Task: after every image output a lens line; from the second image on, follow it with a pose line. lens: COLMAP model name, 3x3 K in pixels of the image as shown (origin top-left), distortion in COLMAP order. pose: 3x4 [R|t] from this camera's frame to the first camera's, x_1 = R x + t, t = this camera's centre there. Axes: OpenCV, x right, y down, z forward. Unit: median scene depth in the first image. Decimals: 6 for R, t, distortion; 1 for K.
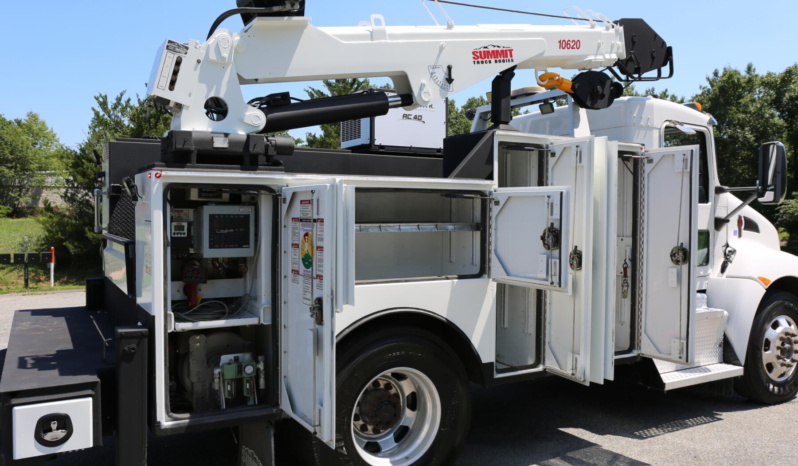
lens RADIAL K [[642.2, 0, 396.1], [0, 642.2, 236.3], [0, 0, 1]] dist [-0.059560, 0.055454]
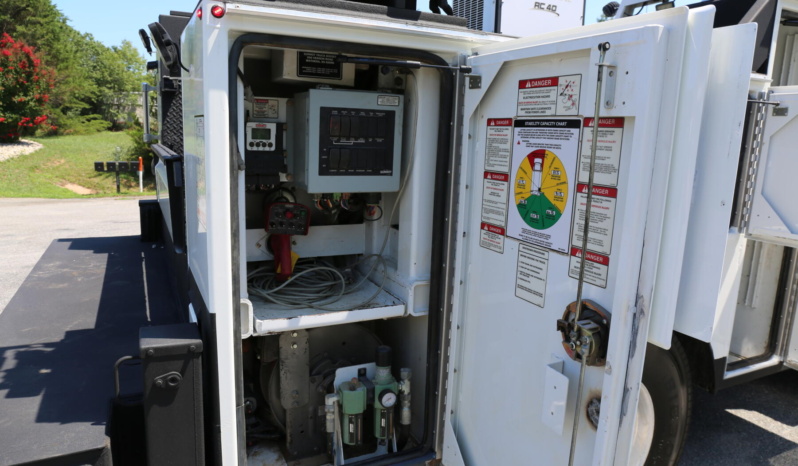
lens RADIAL K [[535.7, 0, 395.8], [0, 535.7, 231.4], [0, 0, 1]] dist [-0.087697, 0.061230]
pose [[0.997659, 0.038407, -0.056582, -0.165947], [-0.029955, 0.989226, 0.143296, 0.000337], [0.061476, -0.141265, 0.988061, 0.464616]]
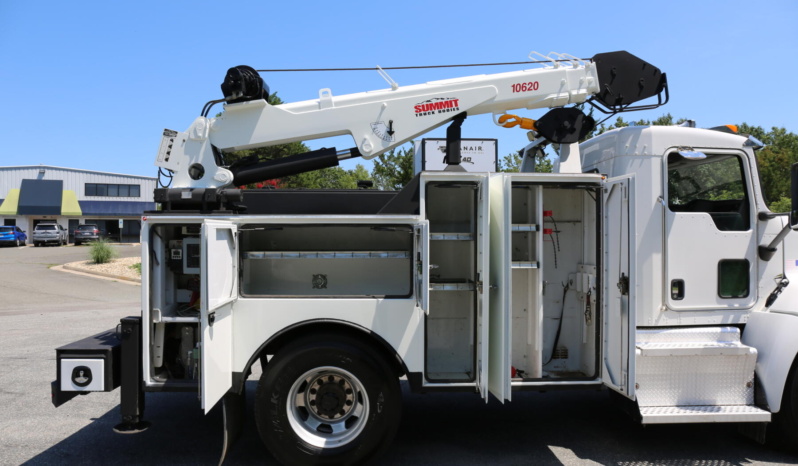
lens RADIAL K [[542.9, 0, 395.1], [0, 542.9, 235.8], [0, 0, 1]] dist [-0.074766, 0.035463]
pose [[0.885277, -0.003844, -0.465049, 0.565424], [-0.014696, 0.999235, -0.036233, -0.012634], [0.464833, 0.038911, 0.884543, 0.108022]]
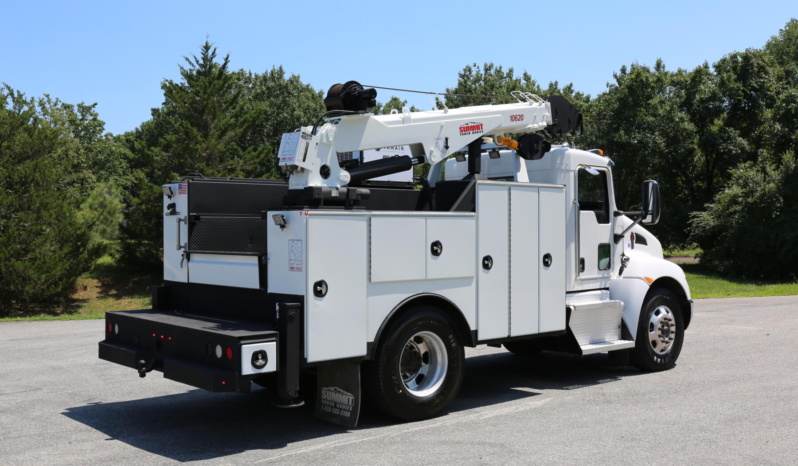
lens RADIAL K [[847.4, 0, 395.5], [0, 847.4, 237.9], [0, 0, 1]] dist [-0.024609, 0.000000]
pose [[0.980803, -0.009994, 0.194746, -0.436230], [0.015033, 0.999589, -0.024412, 0.022362], [-0.194422, 0.026871, 0.980550, -0.967135]]
